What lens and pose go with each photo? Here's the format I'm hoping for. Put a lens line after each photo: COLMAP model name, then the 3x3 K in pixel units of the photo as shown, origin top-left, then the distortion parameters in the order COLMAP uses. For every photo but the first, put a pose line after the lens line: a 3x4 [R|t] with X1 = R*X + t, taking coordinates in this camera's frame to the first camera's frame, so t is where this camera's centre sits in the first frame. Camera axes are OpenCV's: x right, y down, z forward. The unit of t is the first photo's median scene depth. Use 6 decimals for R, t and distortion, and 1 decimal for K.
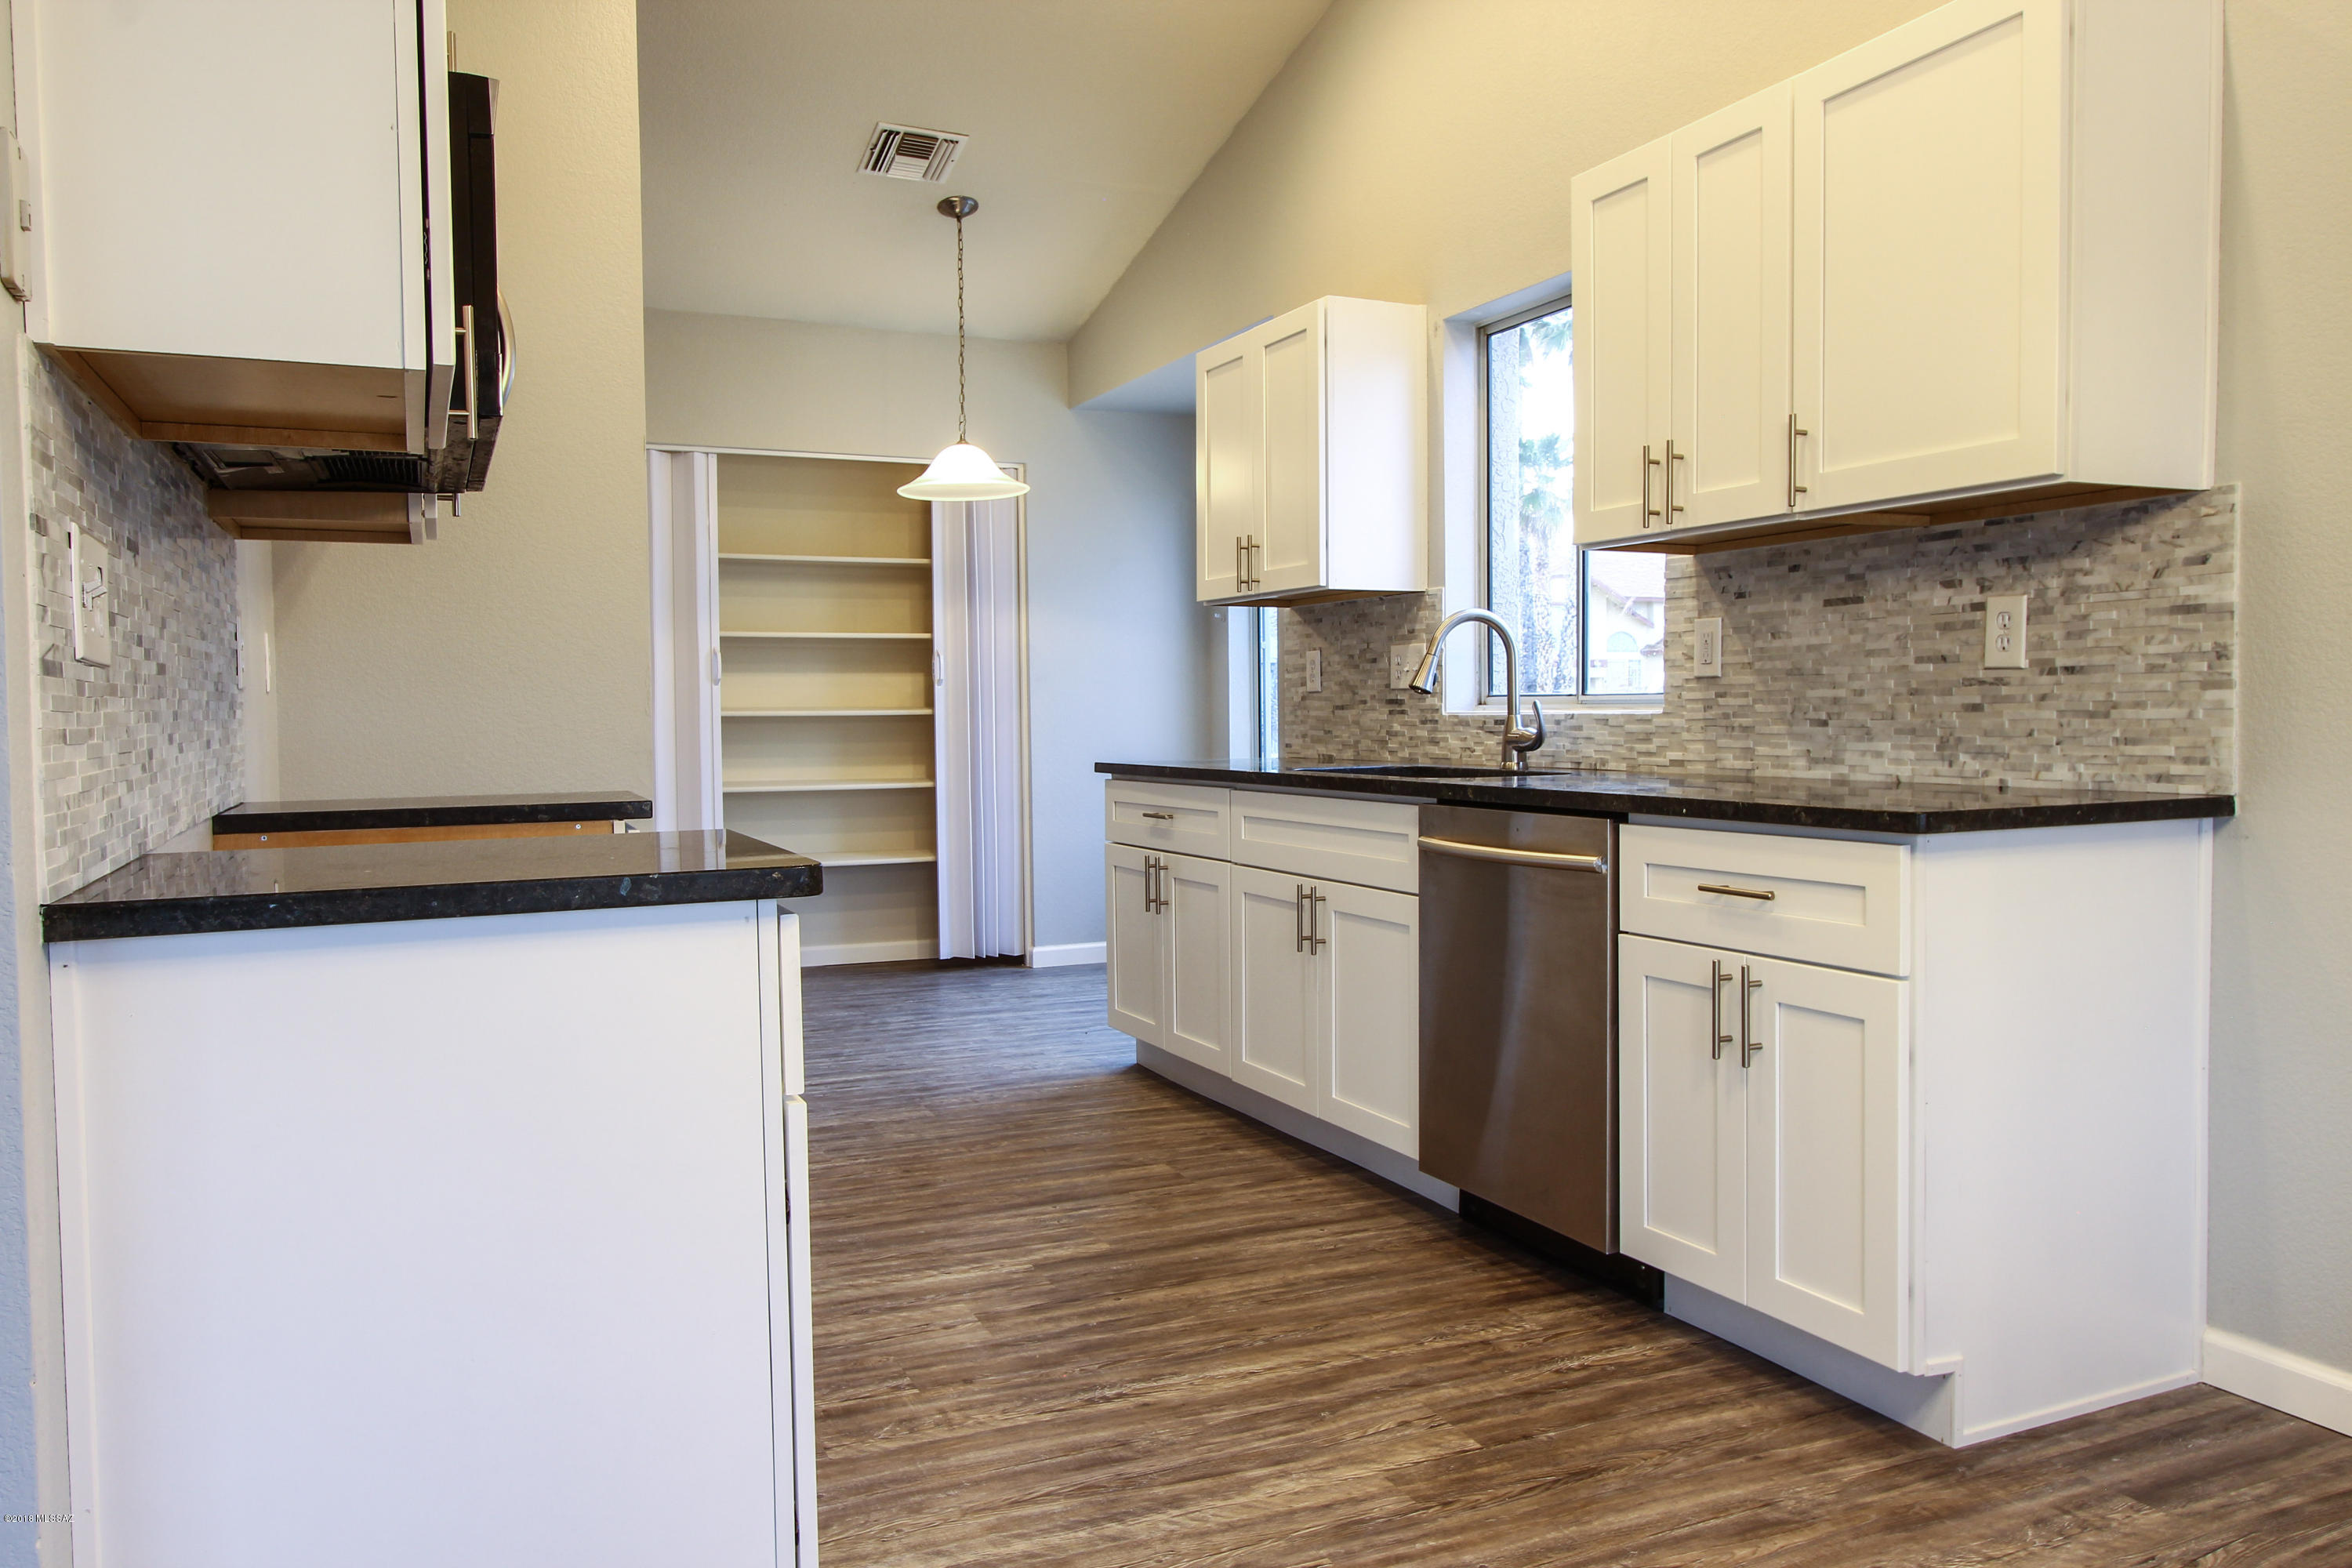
lens RADIAL K [[1713.2, 0, 1160.8], [0, 1713.2, 773.4], [0, 0, 1]] dist [-0.005560, -0.001686]
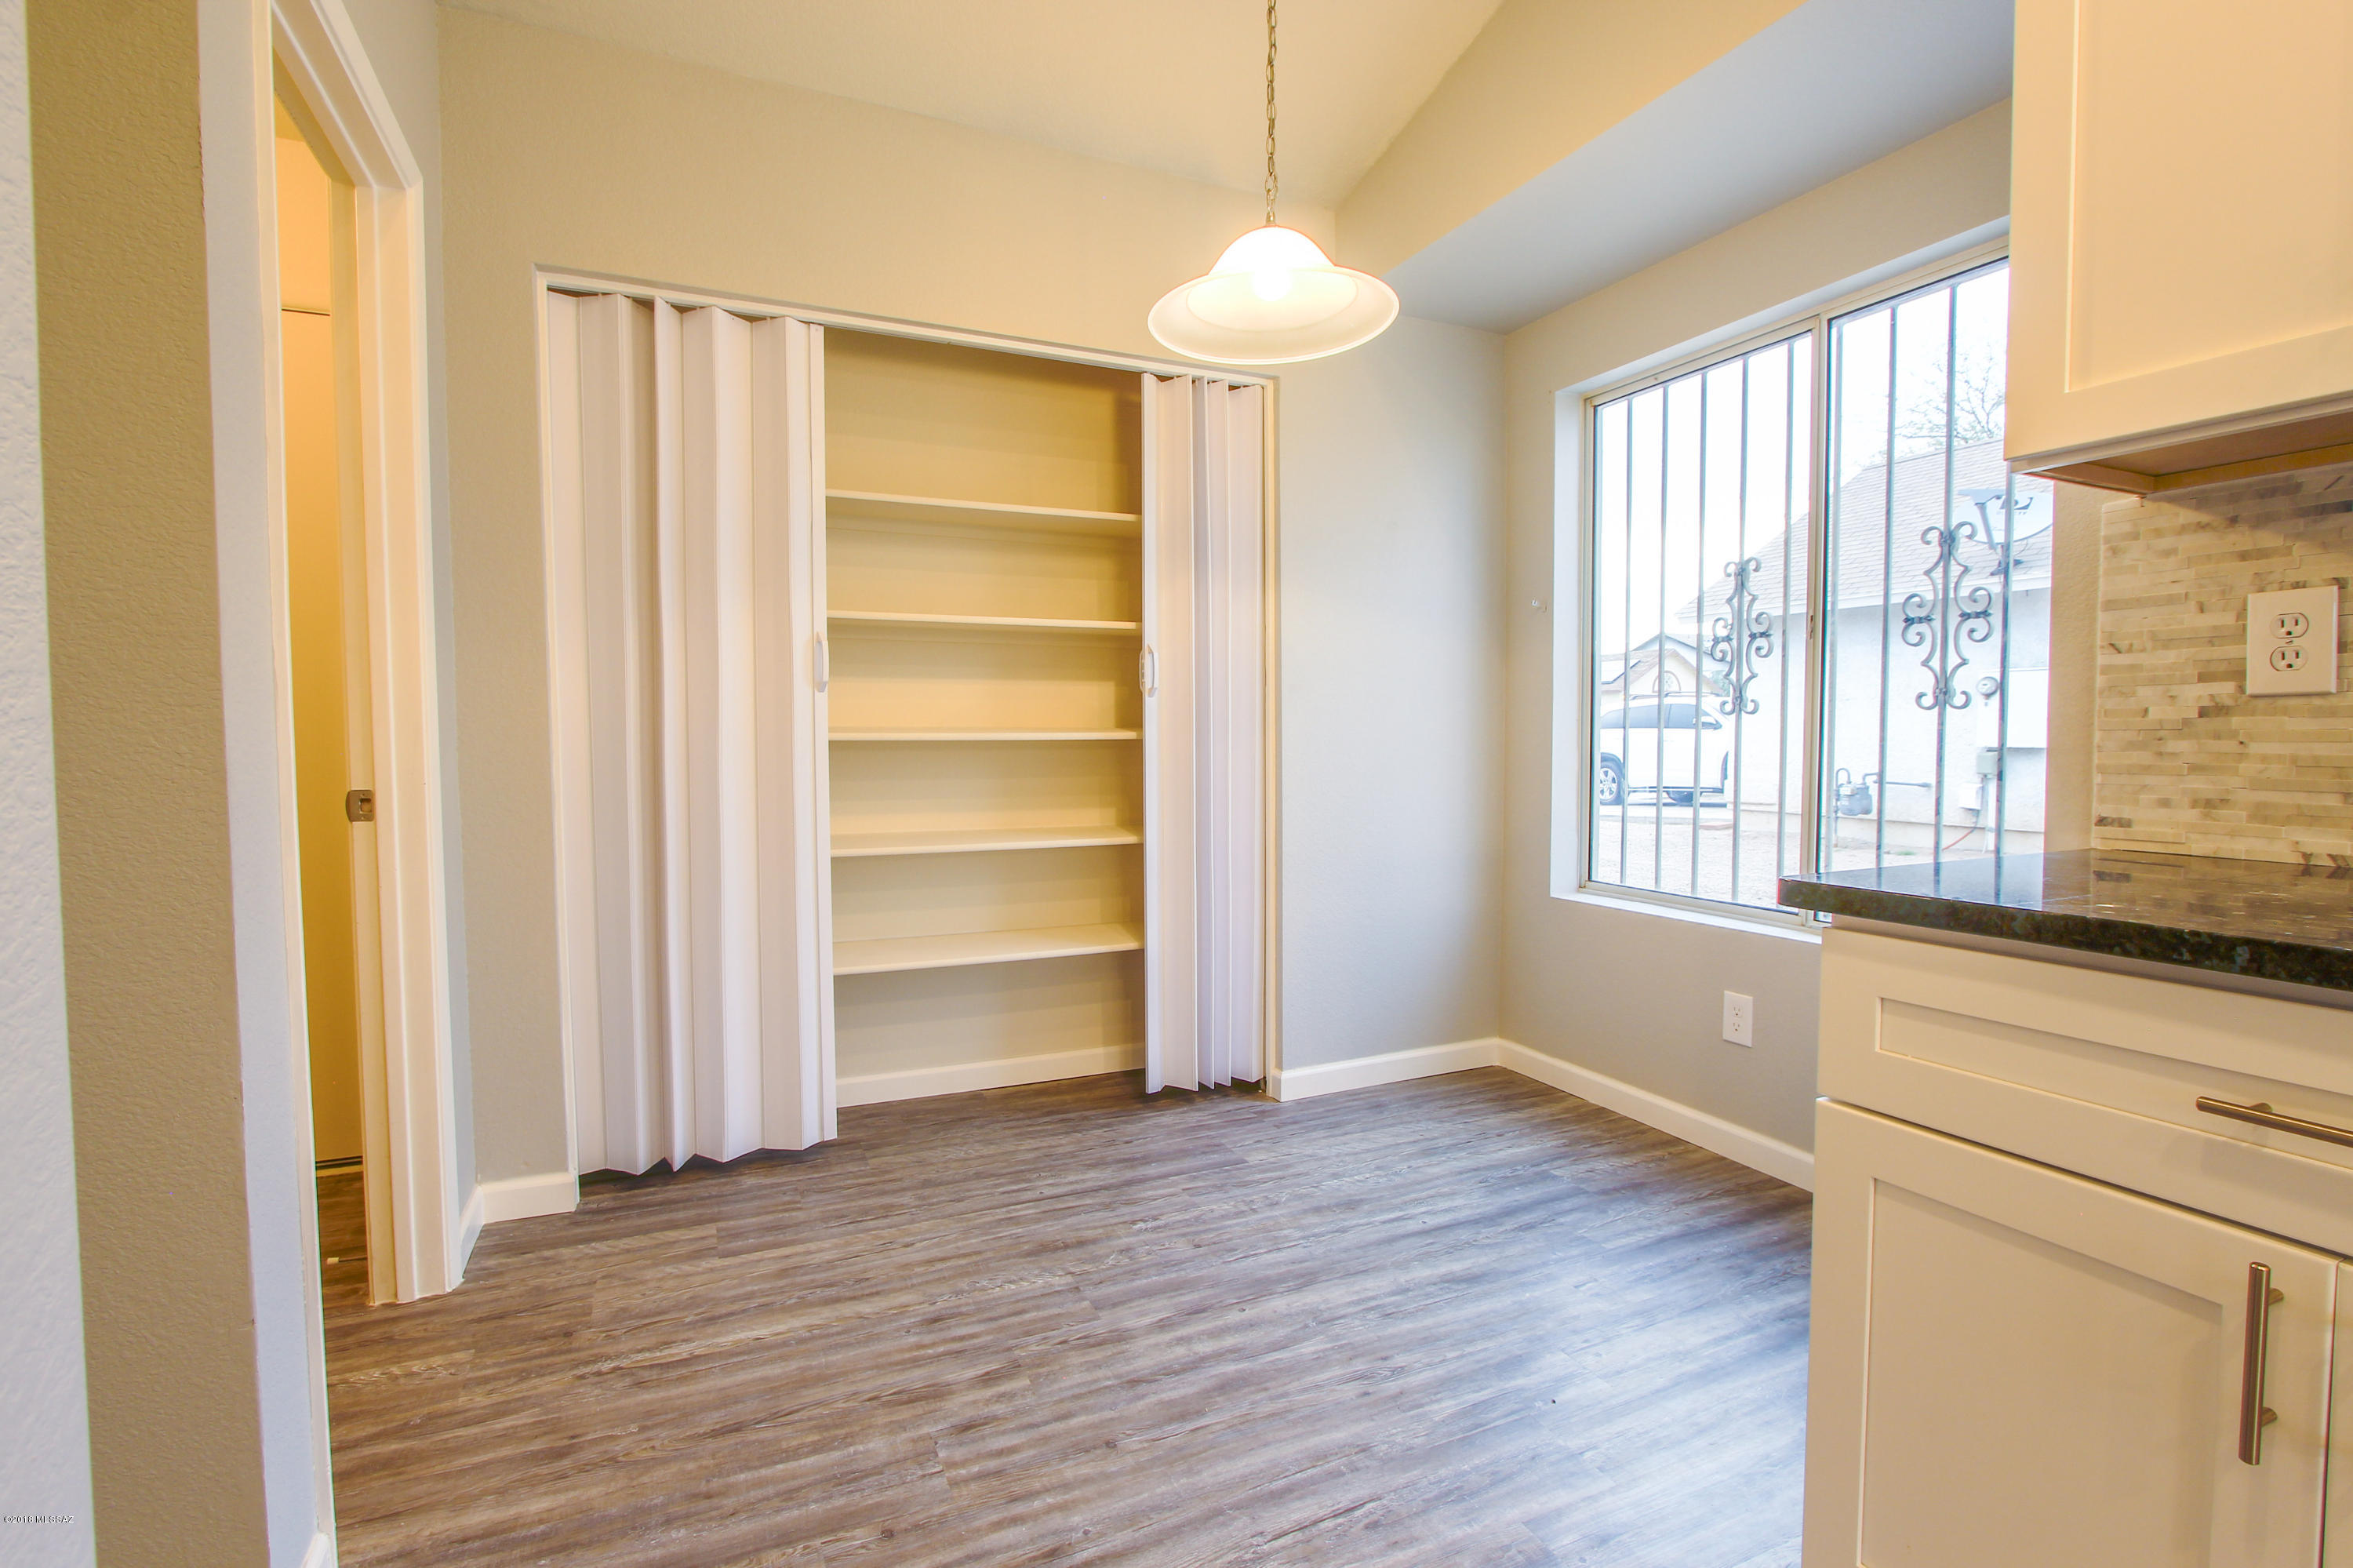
lens RADIAL K [[1091.6, 0, 1185.8], [0, 1091.6, 789.0], [0, 0, 1]] dist [-0.019944, 0.001283]
pose [[0.999308, 0.005143, 0.036844, -0.129965], [-0.005662, 0.999886, 0.013982, -0.020155], [-0.036768, -0.014181, 0.999223, 0.553998]]
